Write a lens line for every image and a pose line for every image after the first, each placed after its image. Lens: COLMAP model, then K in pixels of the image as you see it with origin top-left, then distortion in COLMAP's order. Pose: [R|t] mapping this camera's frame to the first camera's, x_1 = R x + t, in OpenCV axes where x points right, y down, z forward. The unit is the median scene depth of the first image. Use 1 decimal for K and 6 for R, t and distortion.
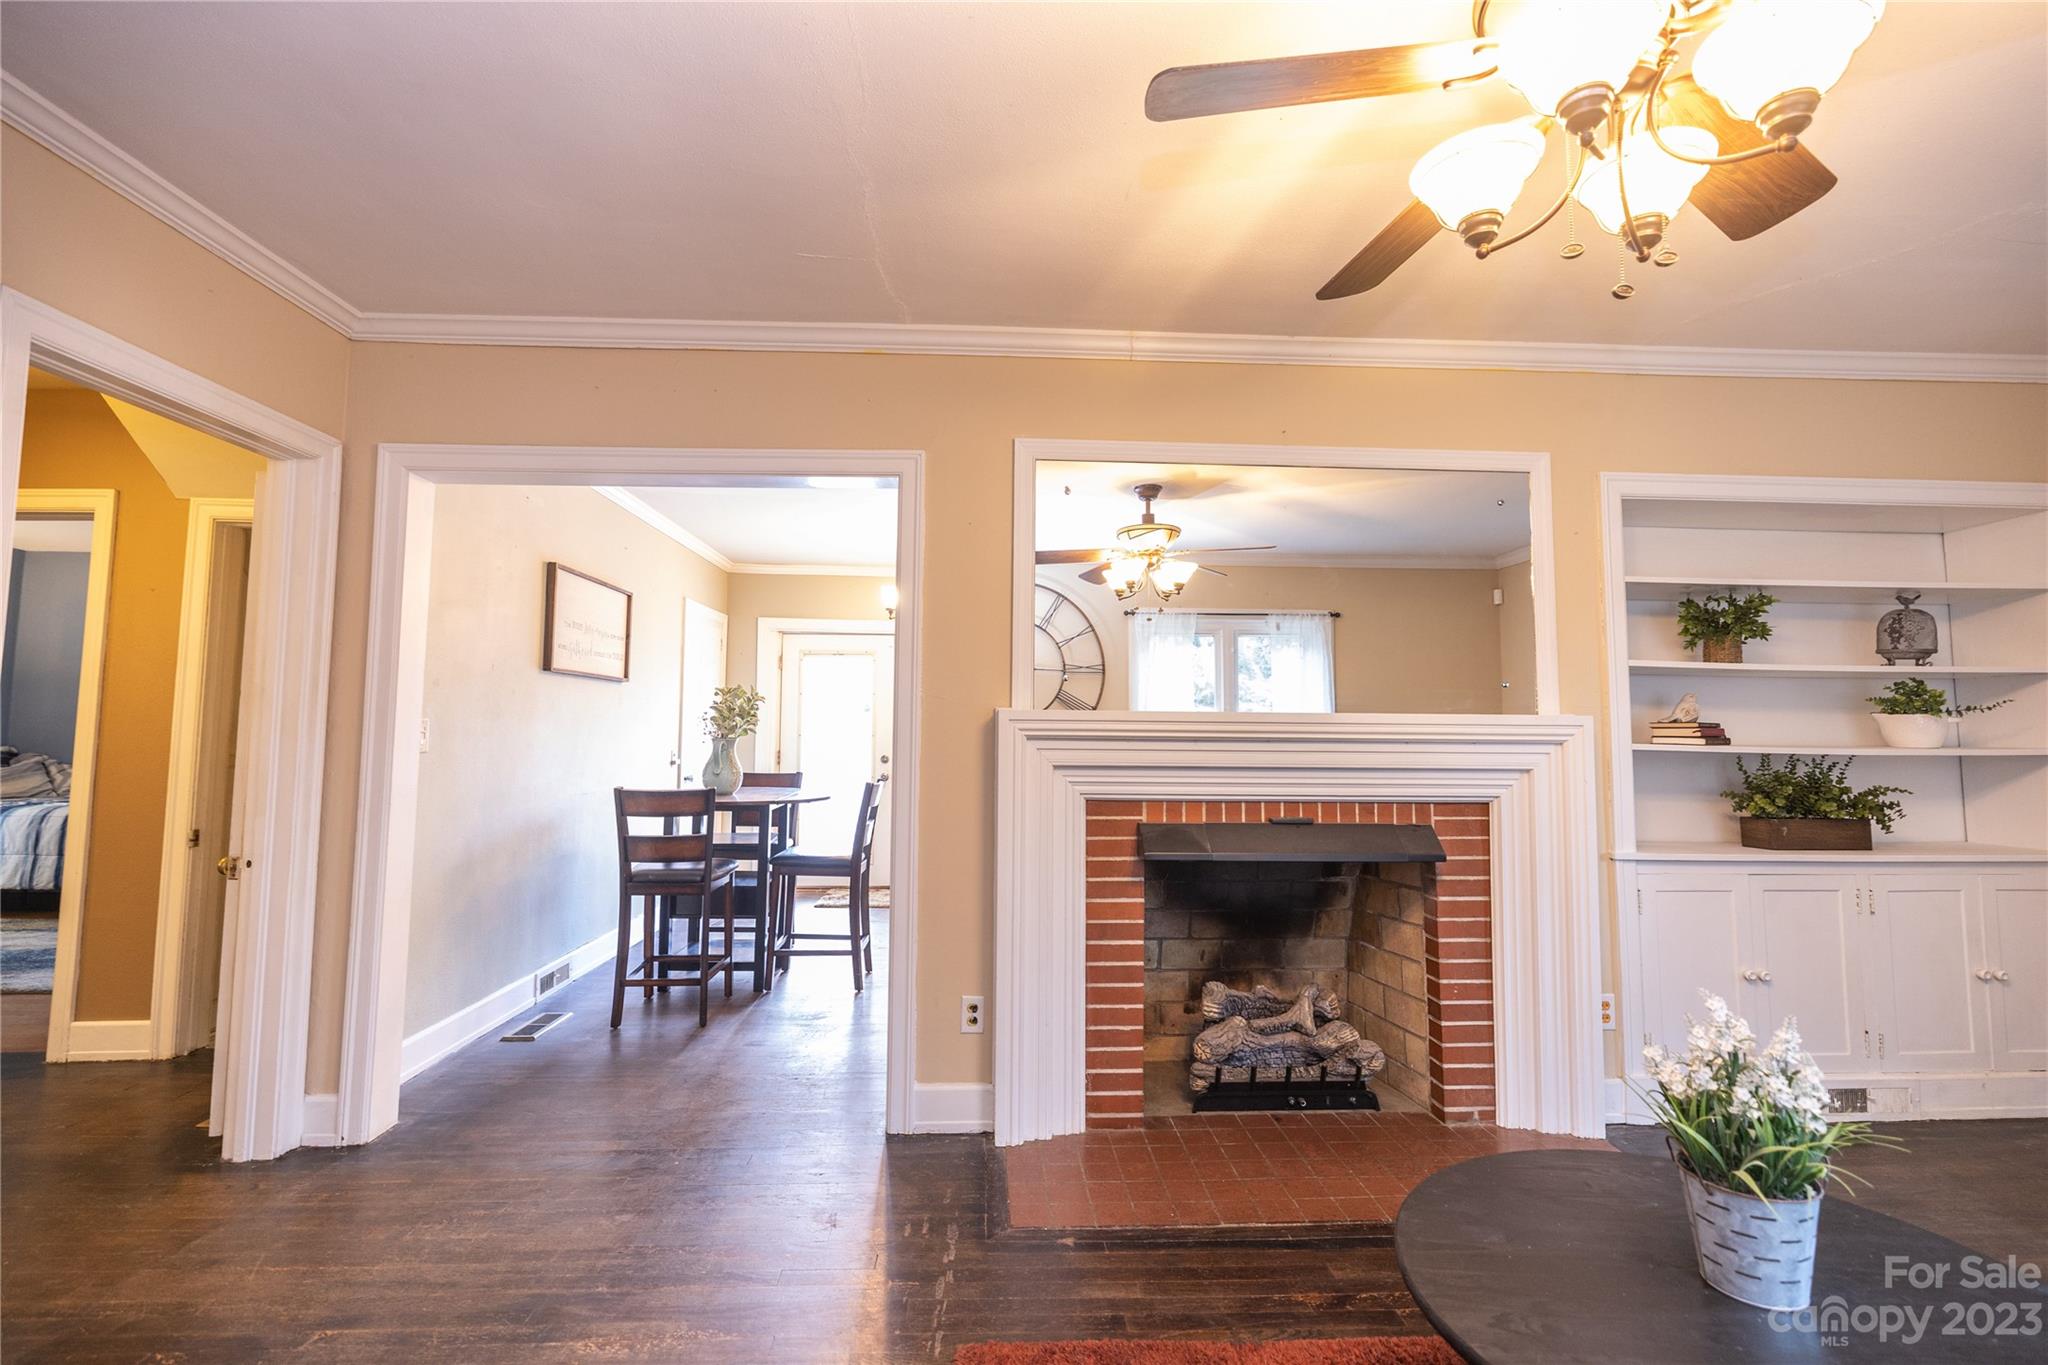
lens RADIAL K [[911.7, 0, 1022.1], [0, 911.7, 668.3], [0, 0, 1]] dist [0.001150, 0.000081]
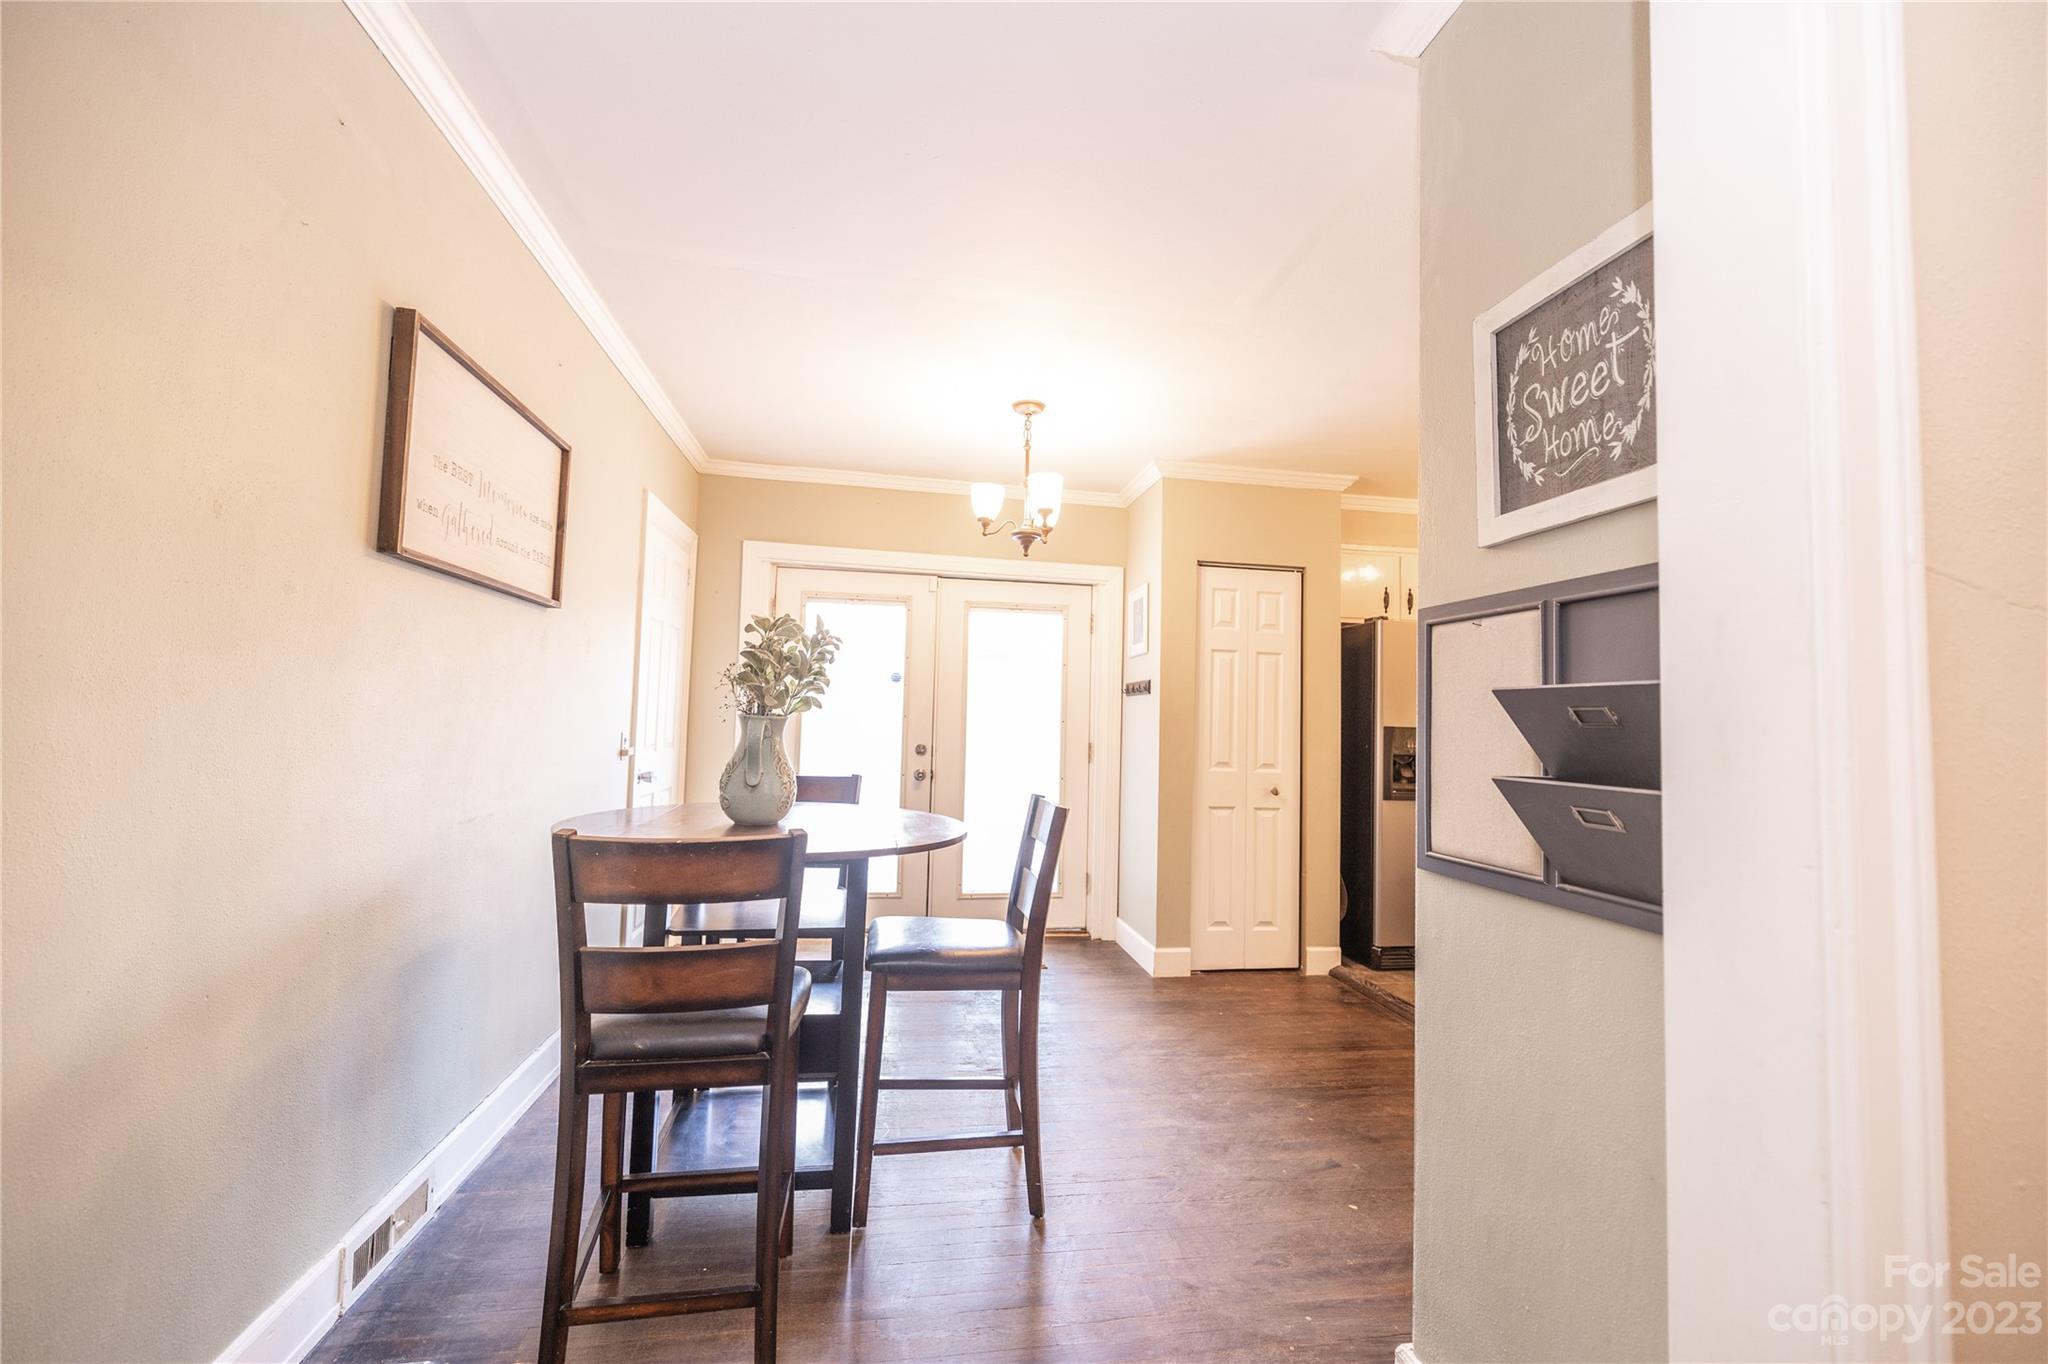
lens RADIAL K [[879.1, 0, 1031.1], [0, 879.1, 666.9], [0, 0, 1]] dist [0.000209, -0.000003]
pose [[0.991796, 0.030010, 0.124254, -0.359734], [-0.031733, 0.999425, 0.011913, 0.058201], [-0.123825, -0.015758, 0.992179, 0.736664]]
